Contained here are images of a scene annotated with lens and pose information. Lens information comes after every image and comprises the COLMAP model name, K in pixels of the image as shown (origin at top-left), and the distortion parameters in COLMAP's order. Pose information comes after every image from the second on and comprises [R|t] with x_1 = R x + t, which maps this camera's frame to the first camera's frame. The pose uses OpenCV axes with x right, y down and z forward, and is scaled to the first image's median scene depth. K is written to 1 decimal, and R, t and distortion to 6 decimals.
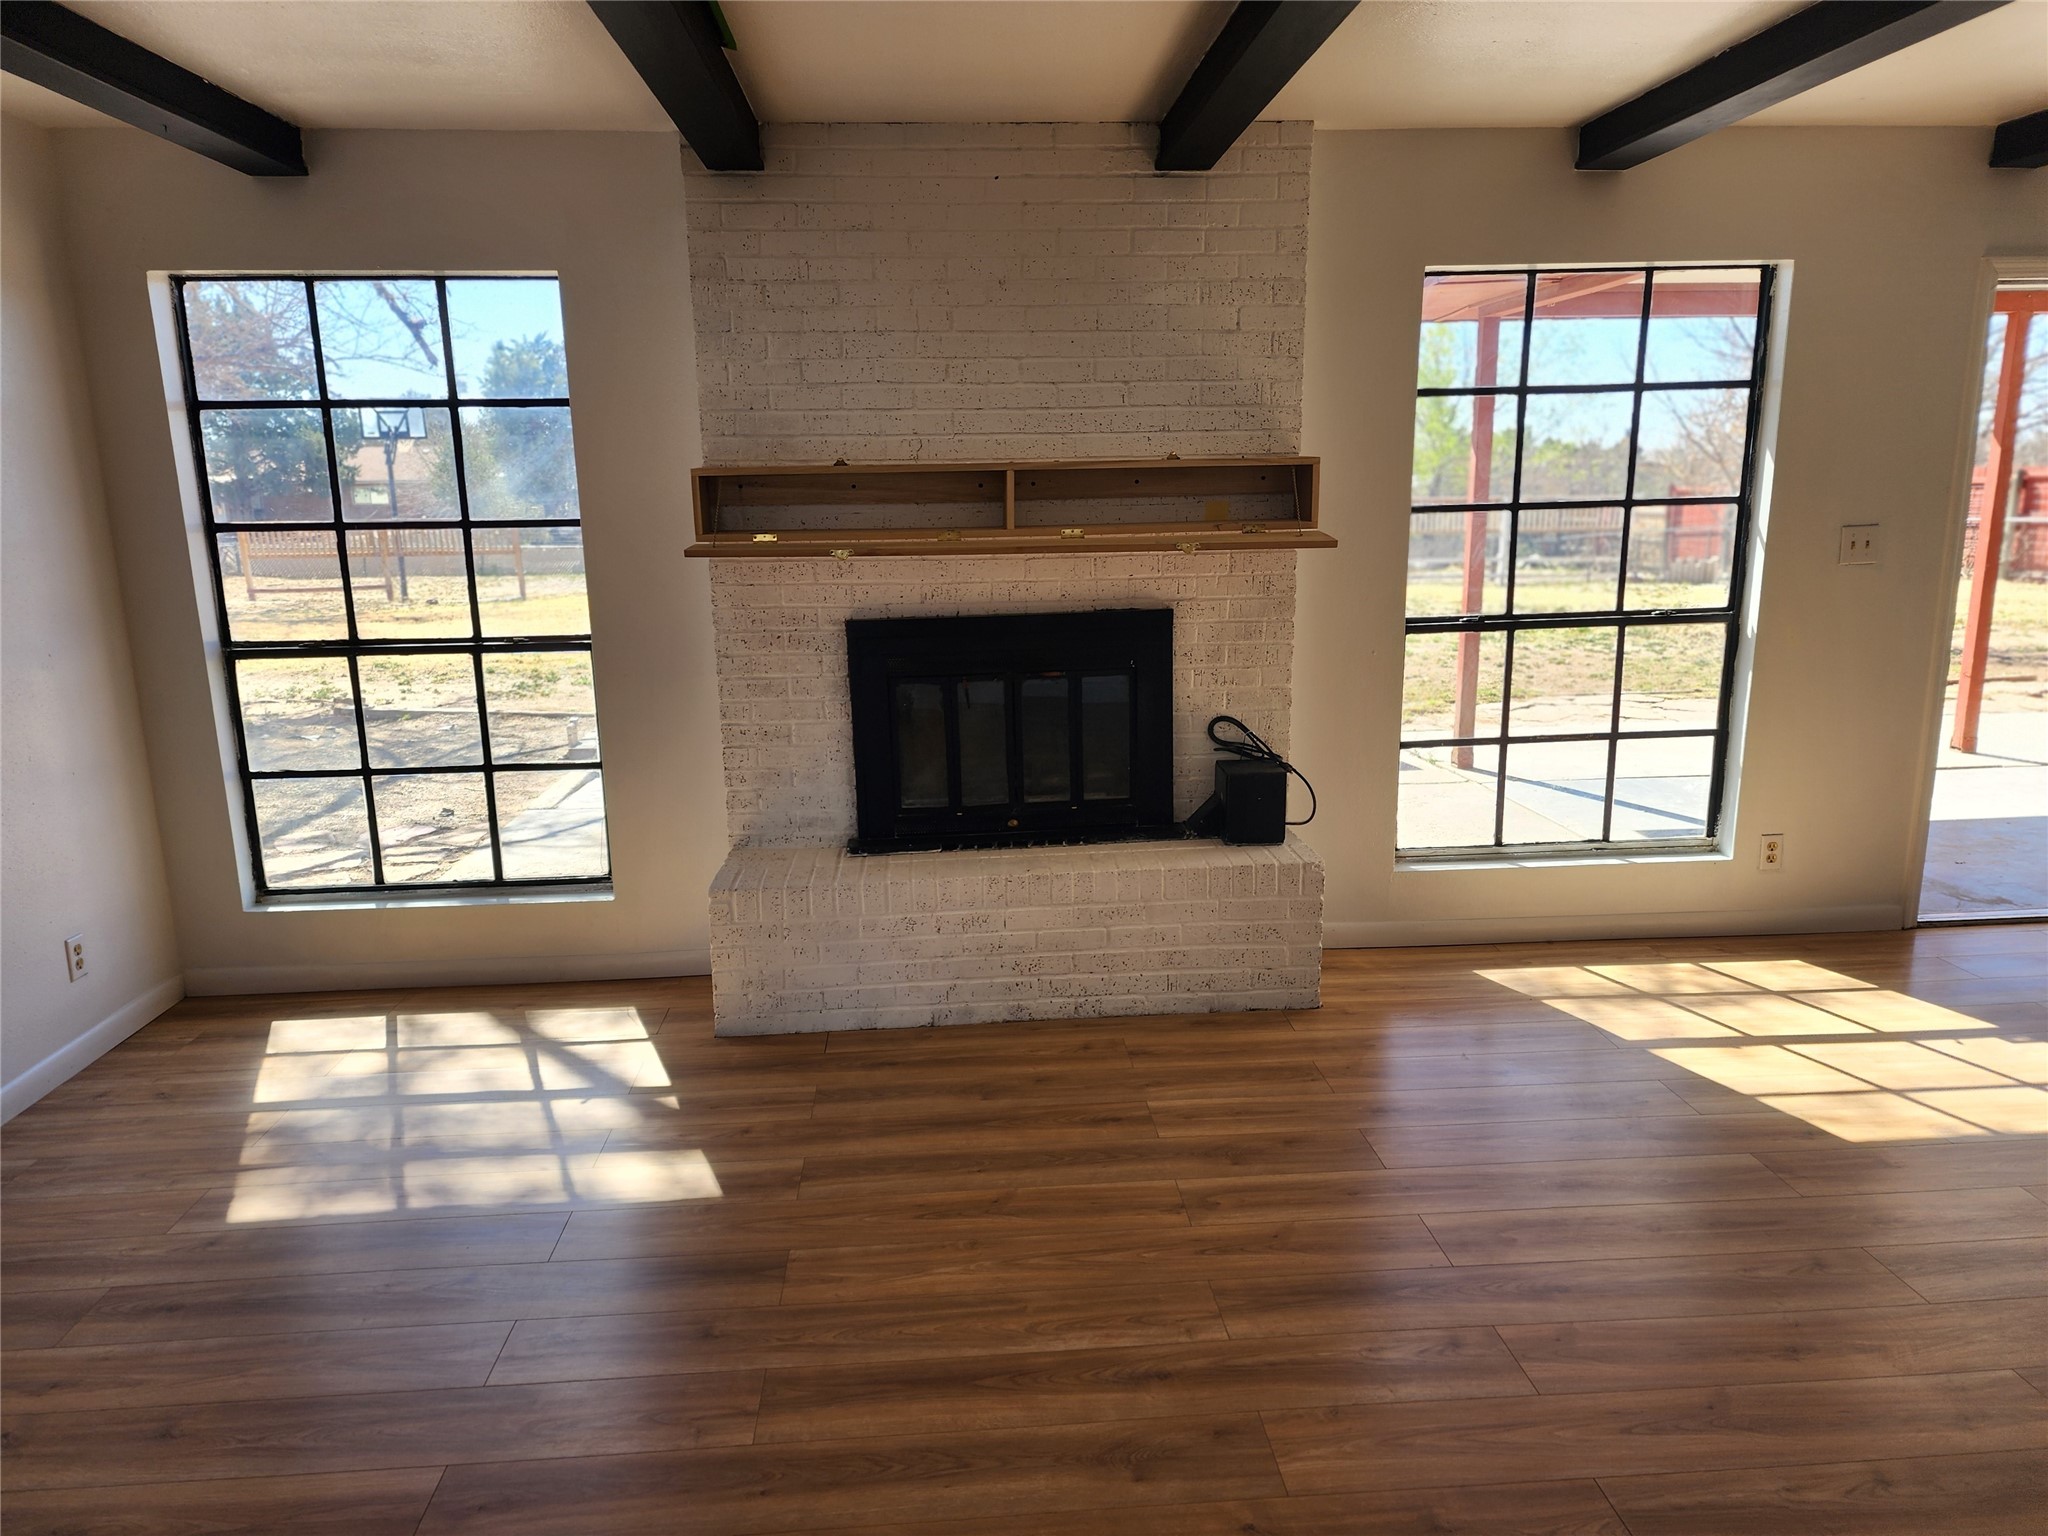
lens RADIAL K [[1376.7, 0, 1023.2], [0, 1376.7, 788.7], [0, 0, 1]] dist [0.075042, -0.069456]
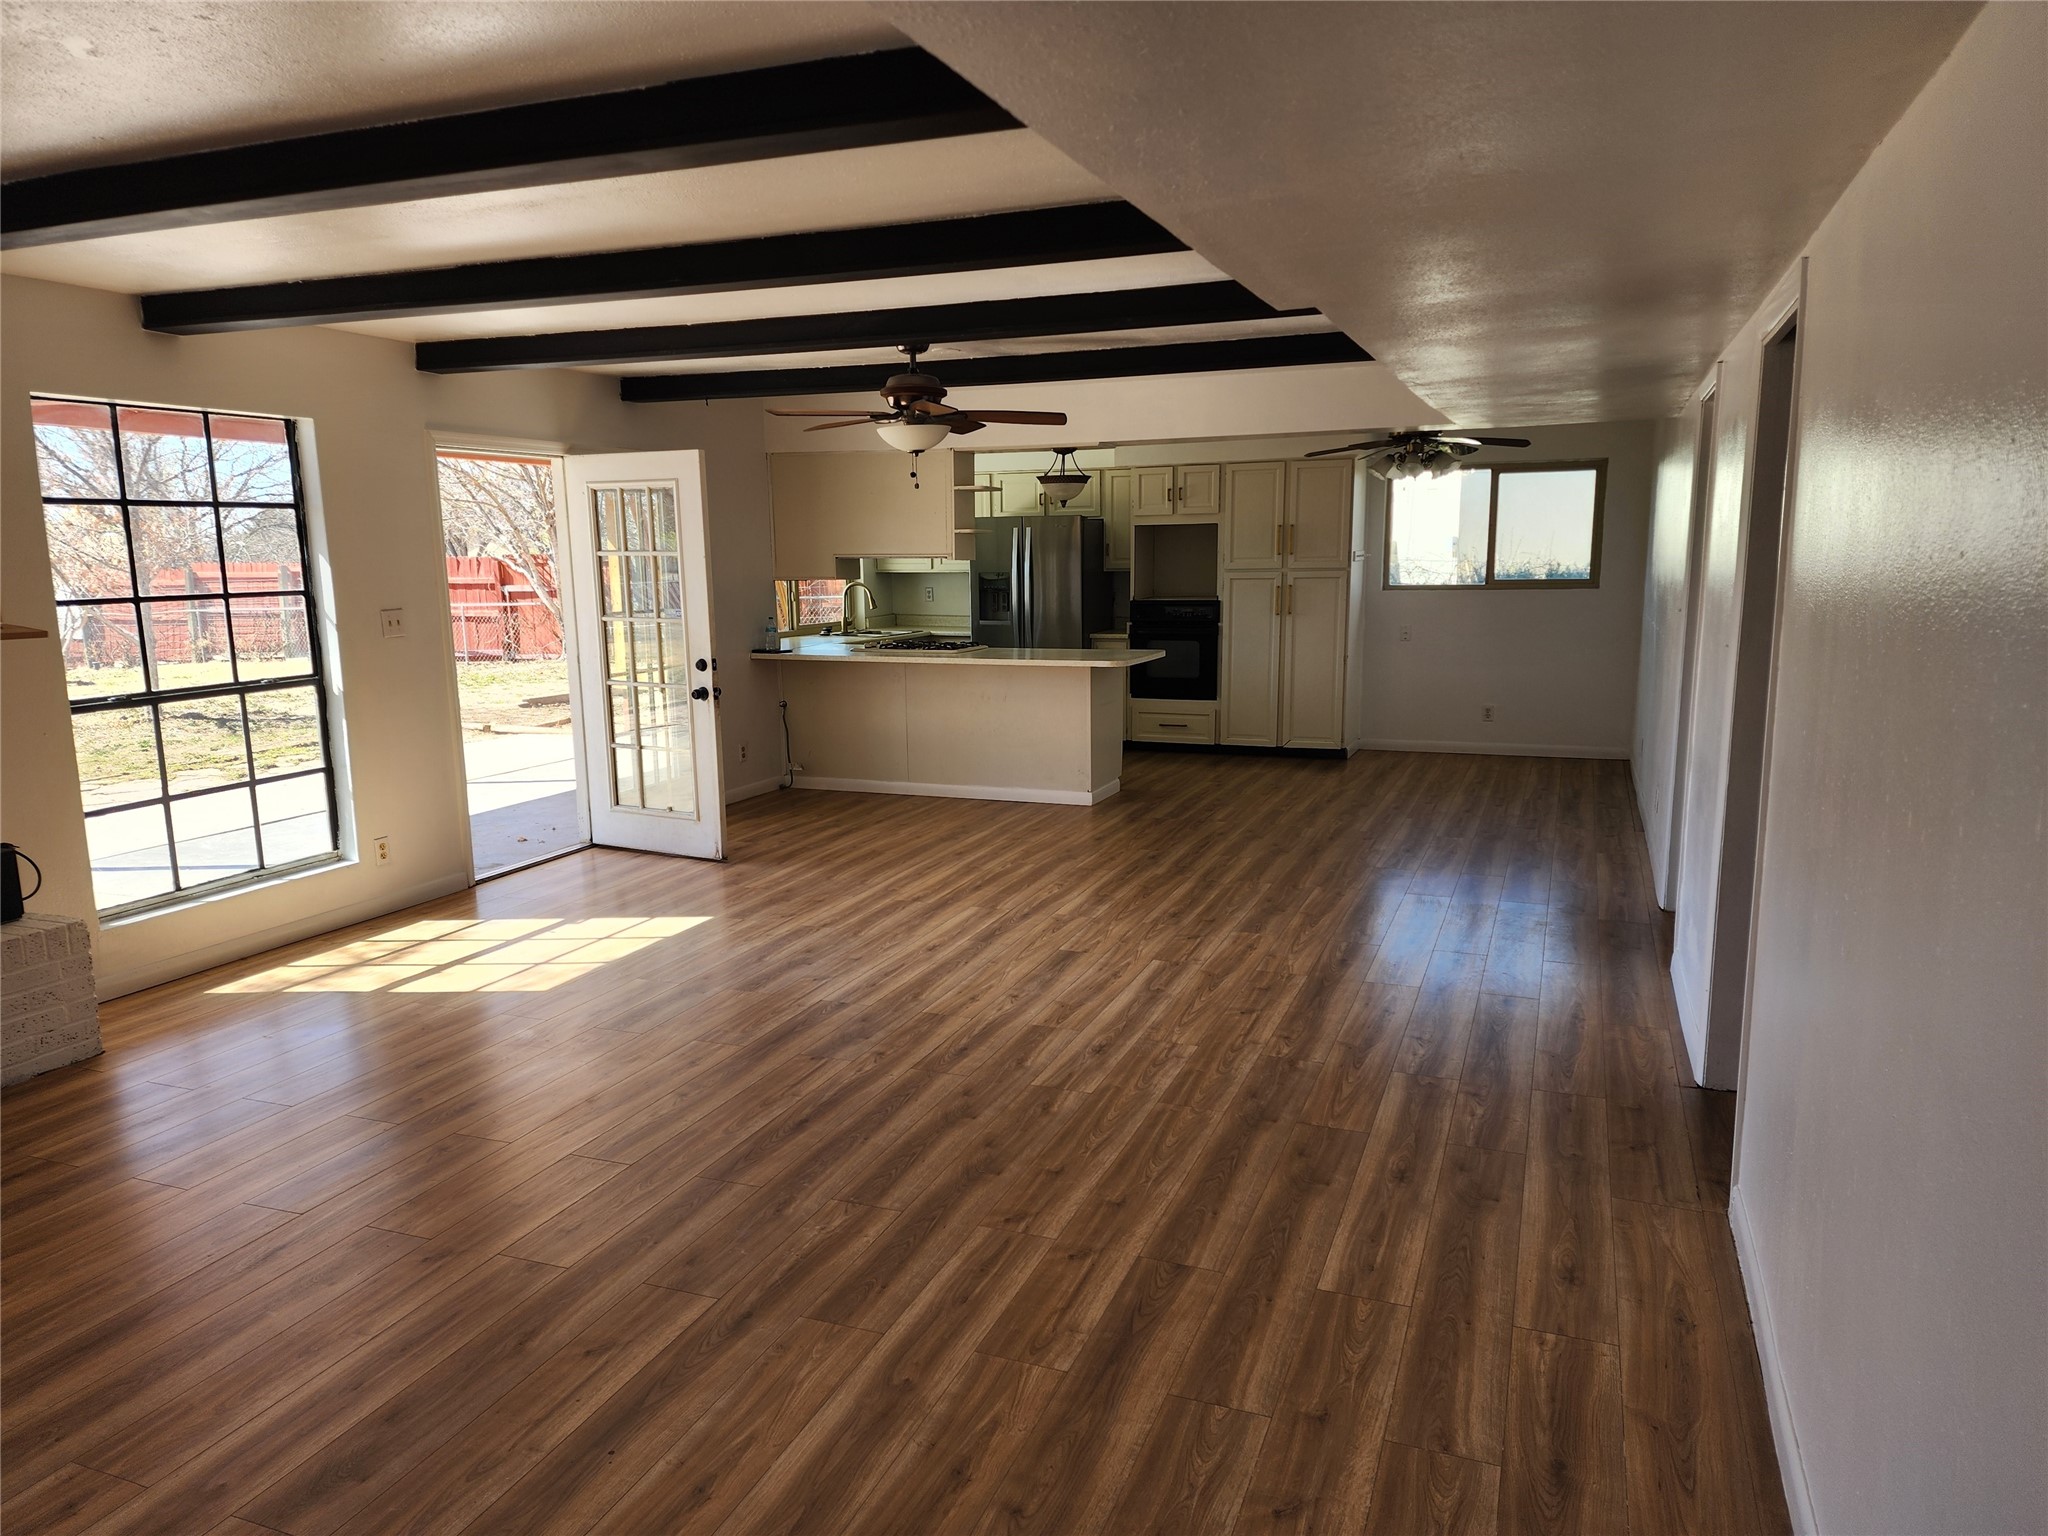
lens RADIAL K [[1376.7, 0, 1024.9], [0, 1376.7, 783.6], [0, 0, 1]] dist [0.075042, -0.069456]
pose [[0.426822, -0.142246, 0.893079, -0.412154], [0.205163, 0.977033, 0.057566, 0.033704], [-0.880756, 0.158657, 0.446203, -0.160377]]
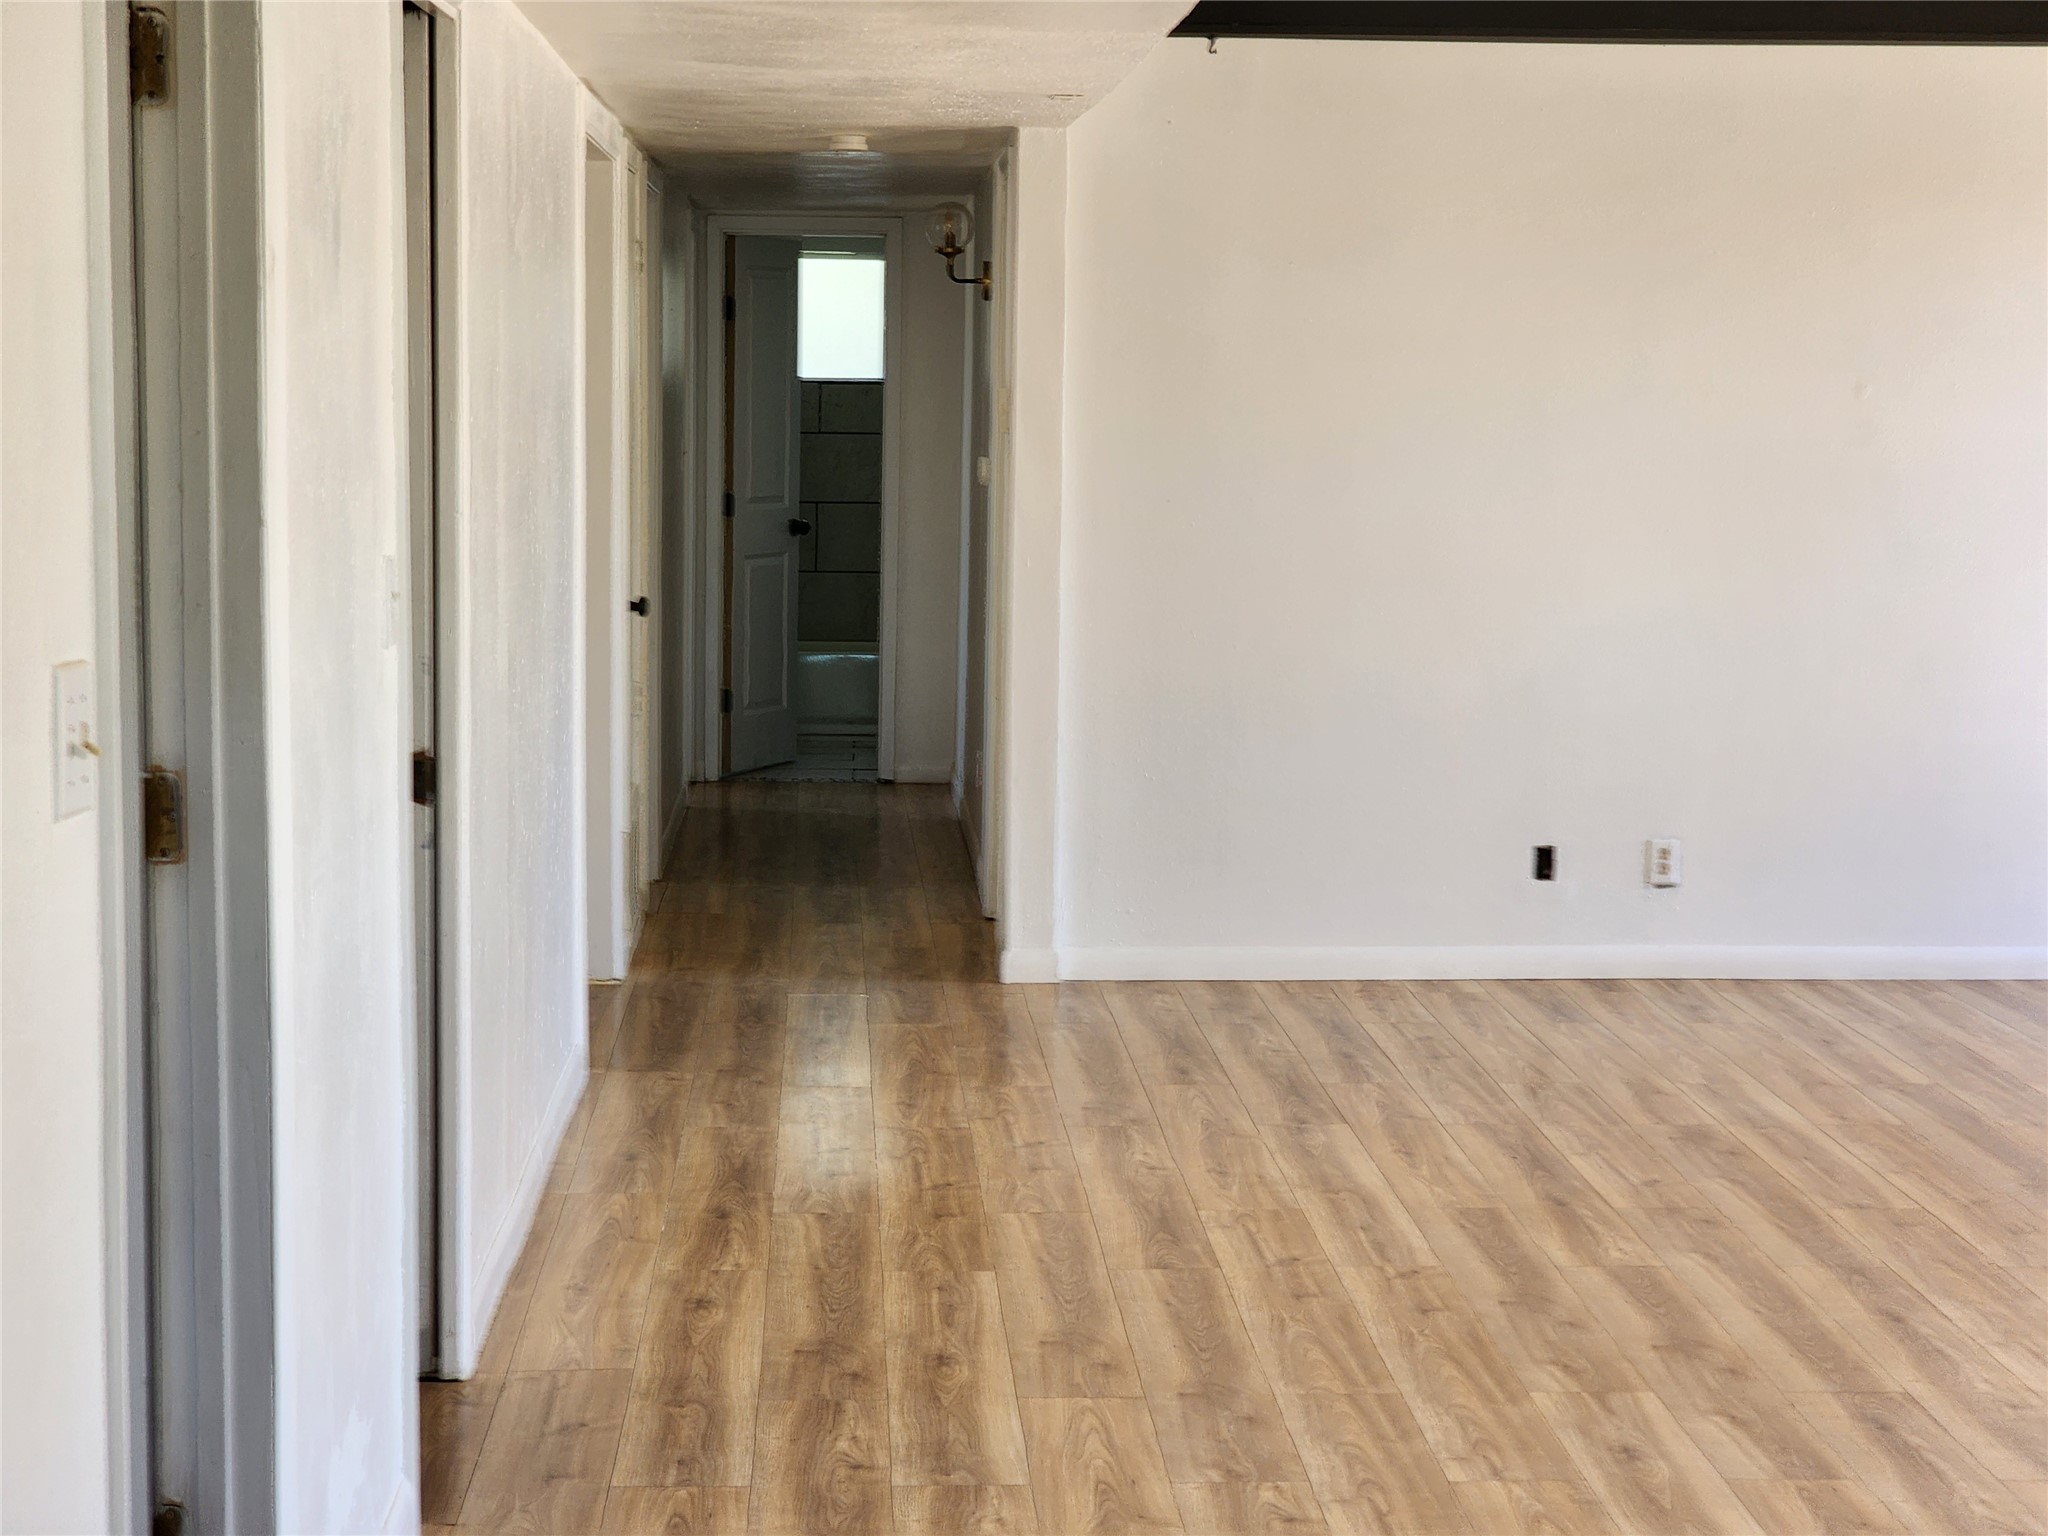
lens RADIAL K [[3950.8, 0, 1005.1], [0, 3950.8, 768.1], [0, 0, 1]] dist [0.049807, 0.000000]
pose [[-0.026048, 0.117271, -0.992758, 1.803891], [-0.227876, 0.966253, 0.120119, -0.040816], [0.973342, 0.229354, 0.001555, 0.016375]]
